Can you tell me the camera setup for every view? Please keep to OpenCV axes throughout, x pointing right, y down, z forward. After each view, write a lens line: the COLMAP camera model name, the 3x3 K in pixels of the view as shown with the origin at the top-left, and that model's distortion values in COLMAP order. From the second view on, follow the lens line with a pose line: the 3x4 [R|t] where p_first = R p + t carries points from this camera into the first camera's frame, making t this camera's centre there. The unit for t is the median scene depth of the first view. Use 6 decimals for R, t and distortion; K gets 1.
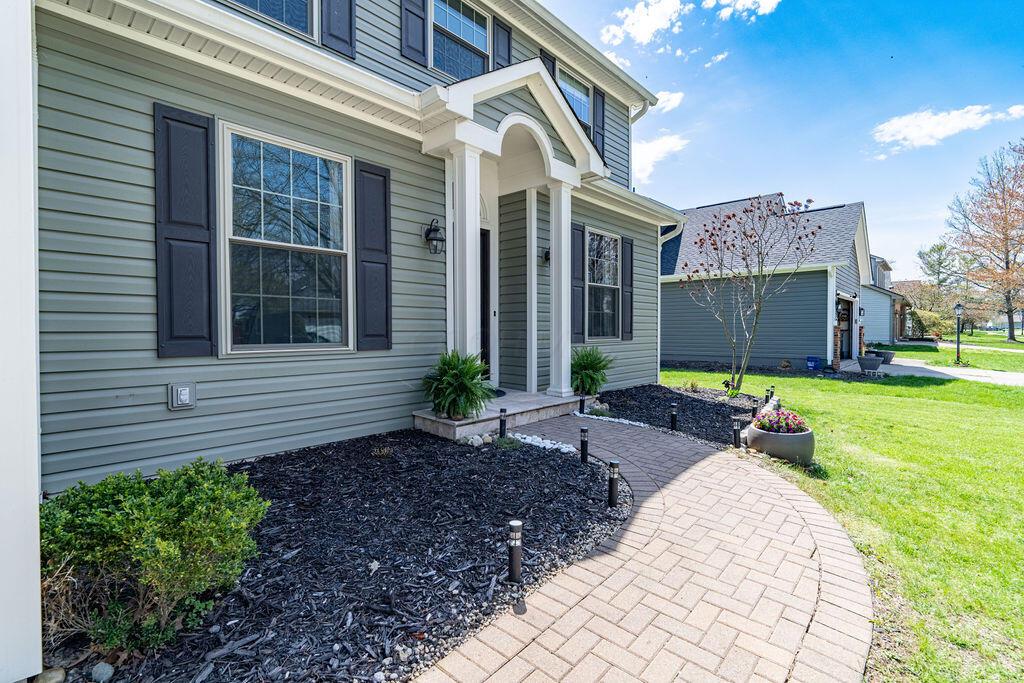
lens RADIAL K [[452.0, 0, 513.3], [0, 452.0, 366.3], [0, 0, 1]] dist [-0.001108, -0.000162]
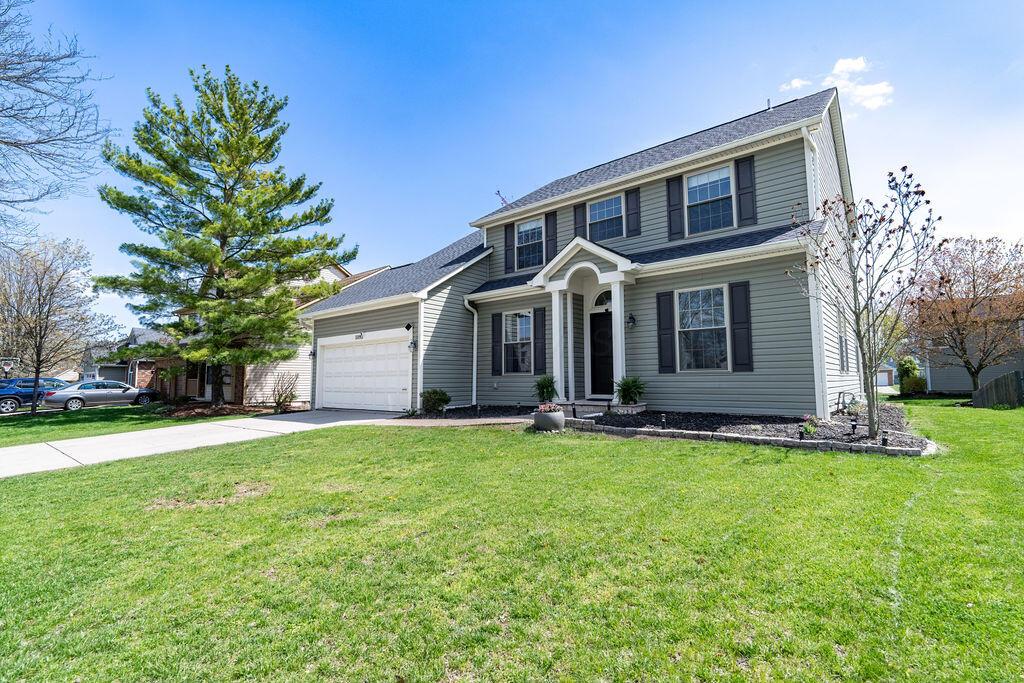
lens RADIAL K [[470.0, 0, 512.0], [0, 470.0, 341.5], [0, 0, 1]] dist [0.001472, 0.000196]
pose [[0.064654, -0.083782, -0.994384, 1.769889], [-0.075875, 0.993172, -0.088613, 0.016192], [0.995019, 0.081178, 0.057856, 0.487725]]
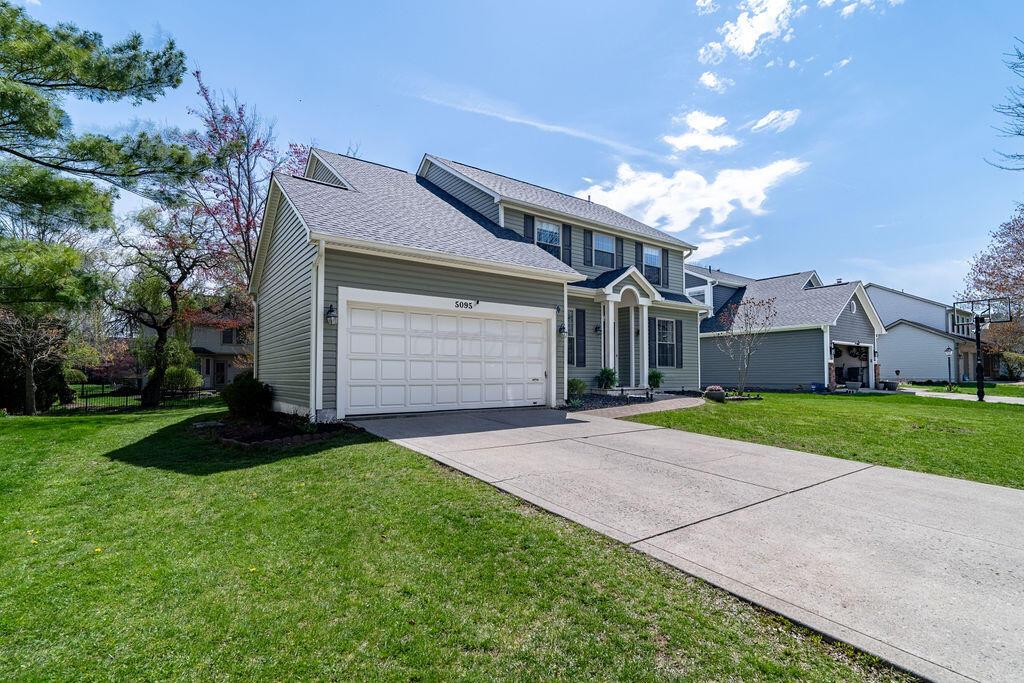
lens RADIAL K [[452.0, 0, 513.3], [0, 452.0, 366.3], [0, 0, 1]] dist [-0.001108, -0.000162]
pose [[0.977034, -0.000680, -0.213085, -0.066591], [-0.020368, 0.995118, -0.096567, 0.193430], [0.212110, 0.098689, 0.972250, -1.529917]]
